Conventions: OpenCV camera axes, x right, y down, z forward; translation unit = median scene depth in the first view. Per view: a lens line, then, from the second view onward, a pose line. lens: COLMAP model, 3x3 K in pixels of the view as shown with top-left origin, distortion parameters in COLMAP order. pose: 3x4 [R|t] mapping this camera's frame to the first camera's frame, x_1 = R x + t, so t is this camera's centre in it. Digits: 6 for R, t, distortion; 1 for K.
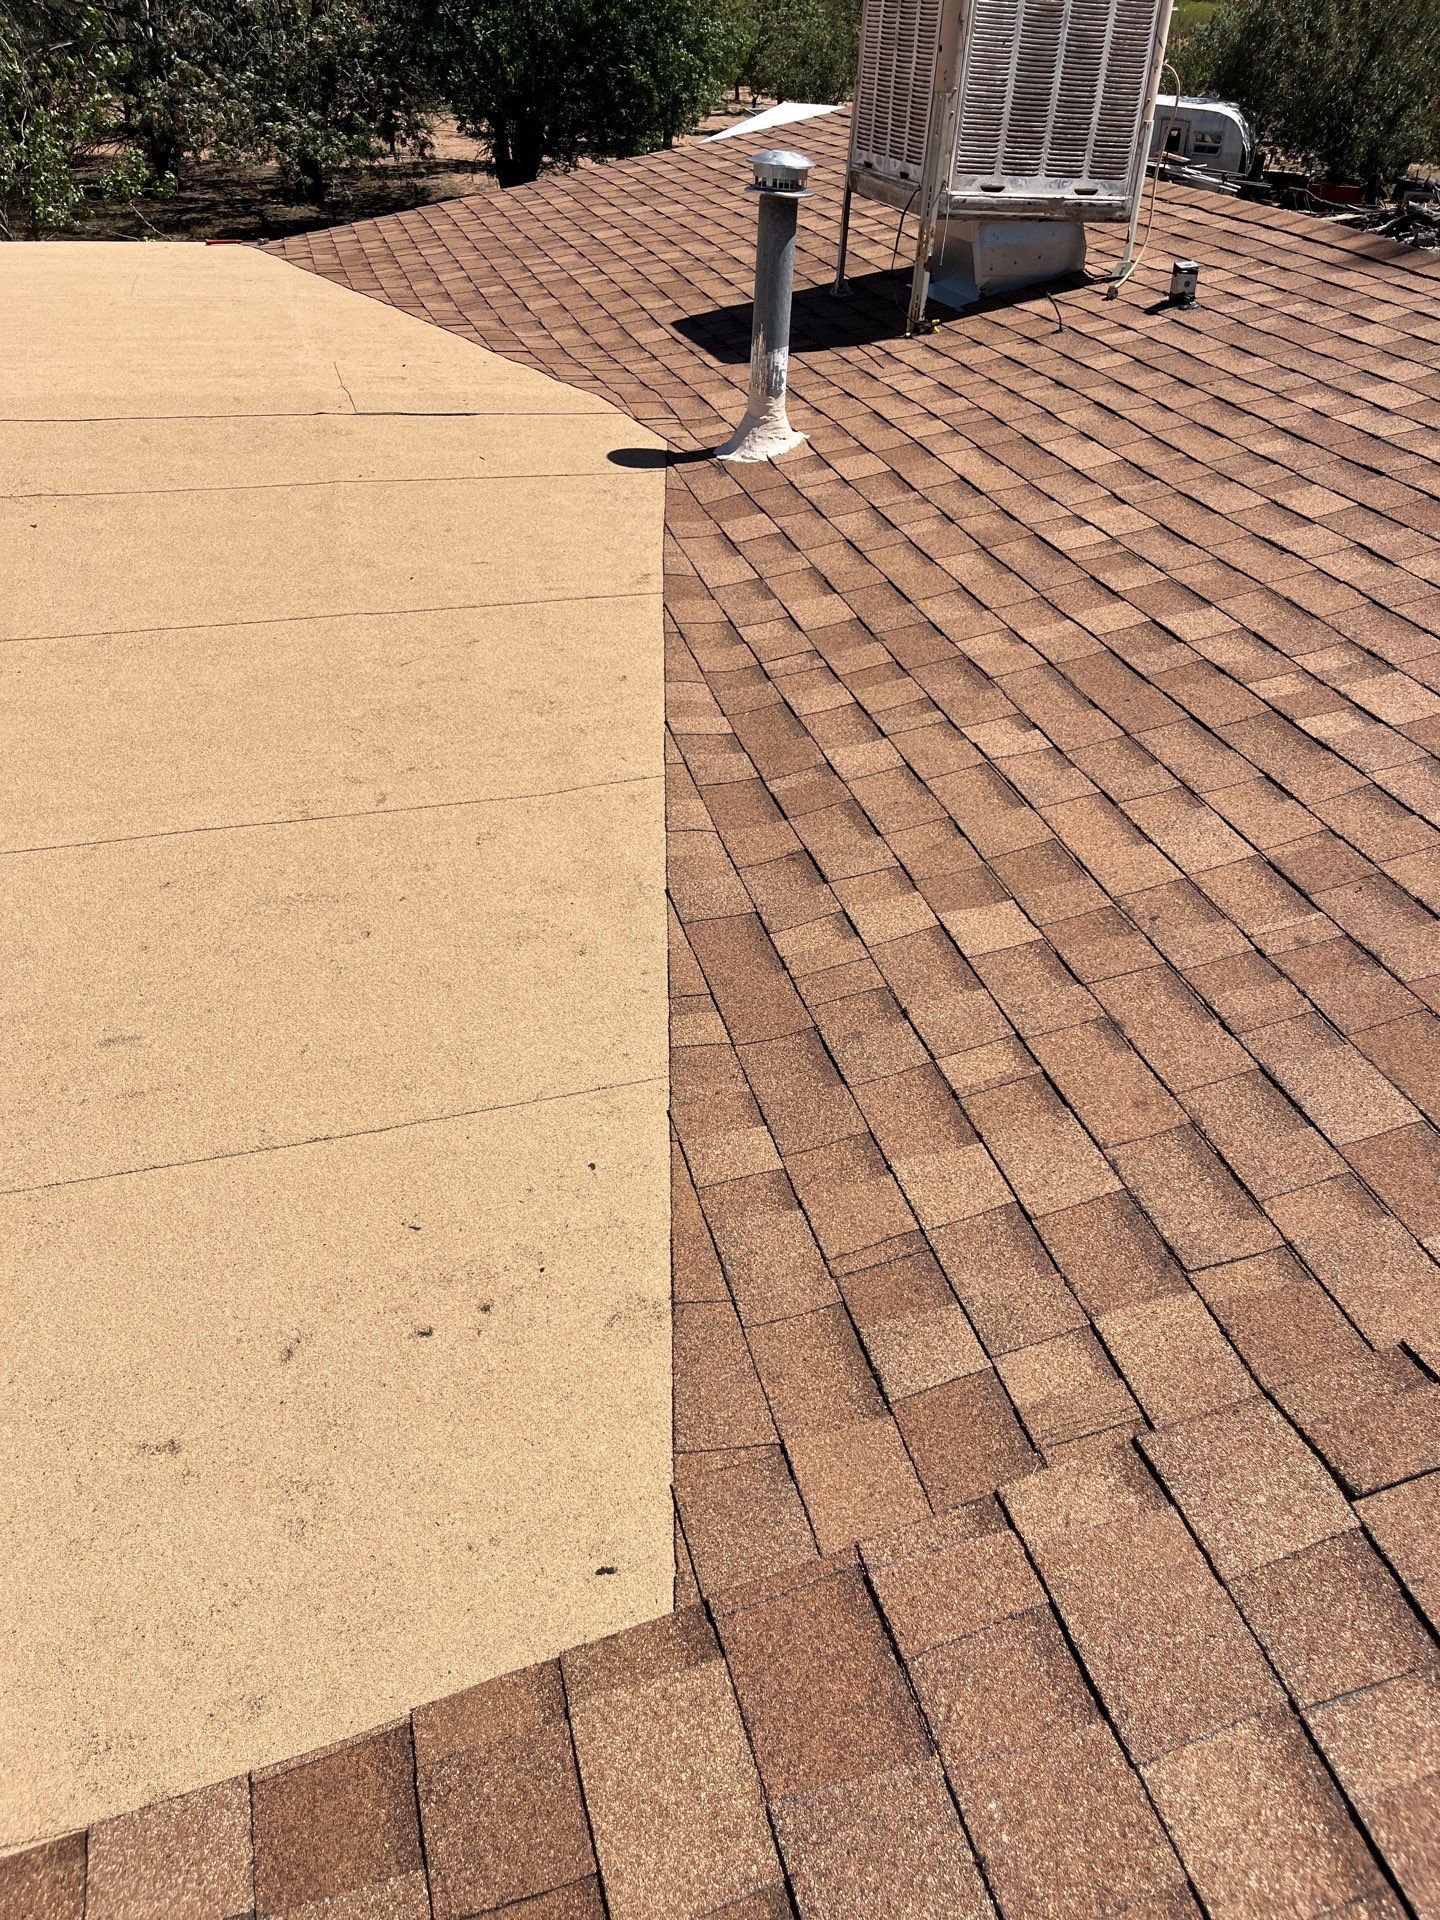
lens RADIAL K [[1410.6, 0, 720.0], [0, 1410.6, 960.0], [0, 0, 1]] dist [0.061865, -0.100277]
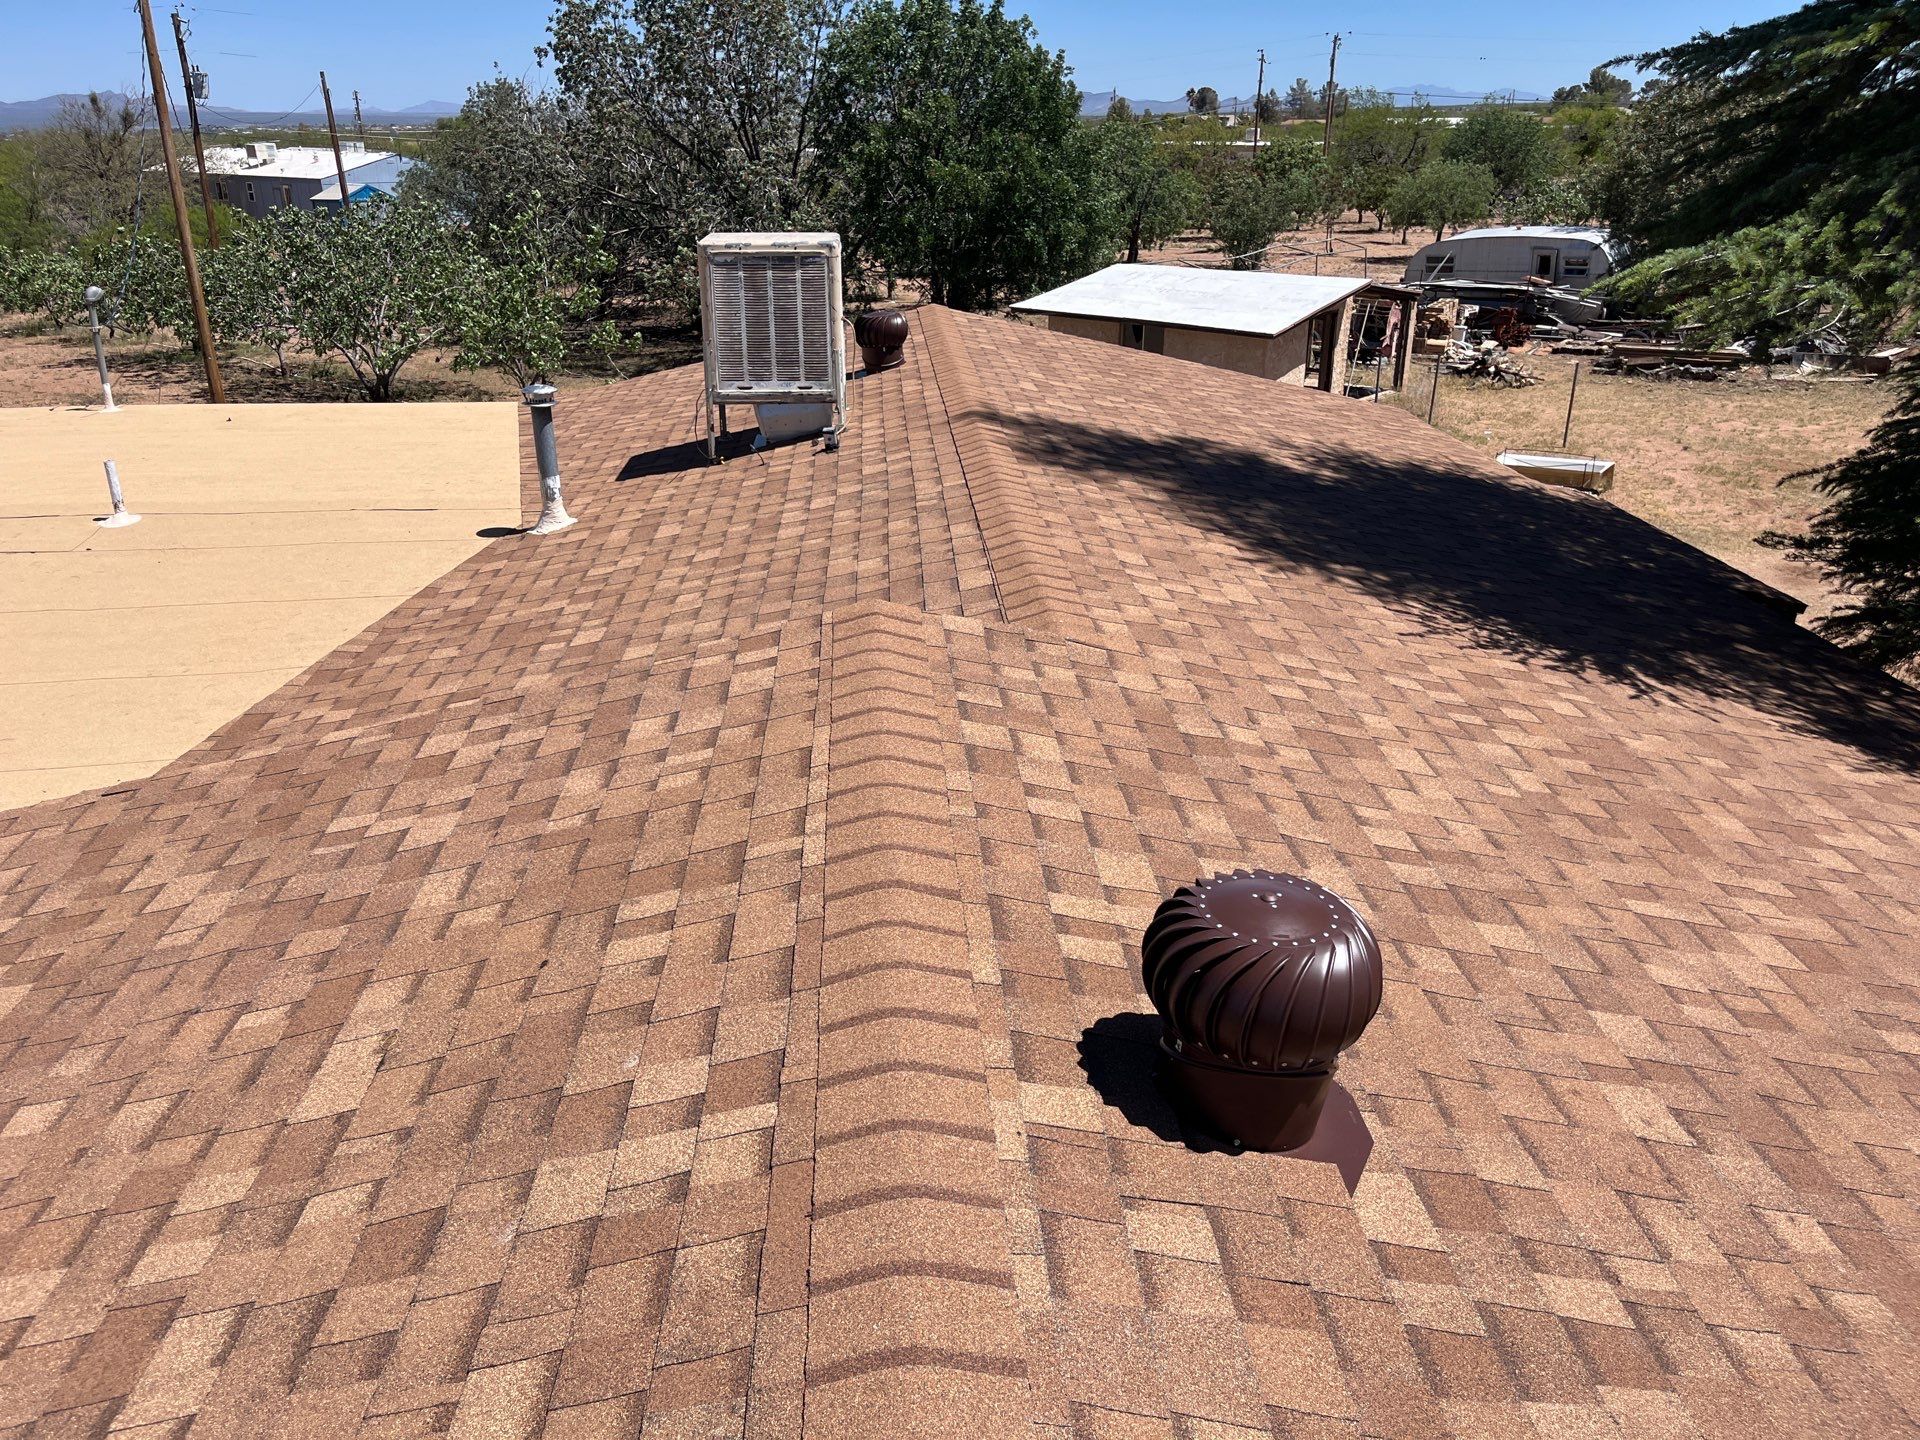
lens RADIAL K [[1410.6, 0, 960.0], [0, 1410.6, 720.0], [0, 0, 1]] dist [0.061865, -0.100277]
pose [[0.973564, 0.031041, -0.226294, 0.990329], [-0.077863, 0.976484, -0.201037, 0.217032], [0.214733, 0.213342, 0.953087, -0.600474]]
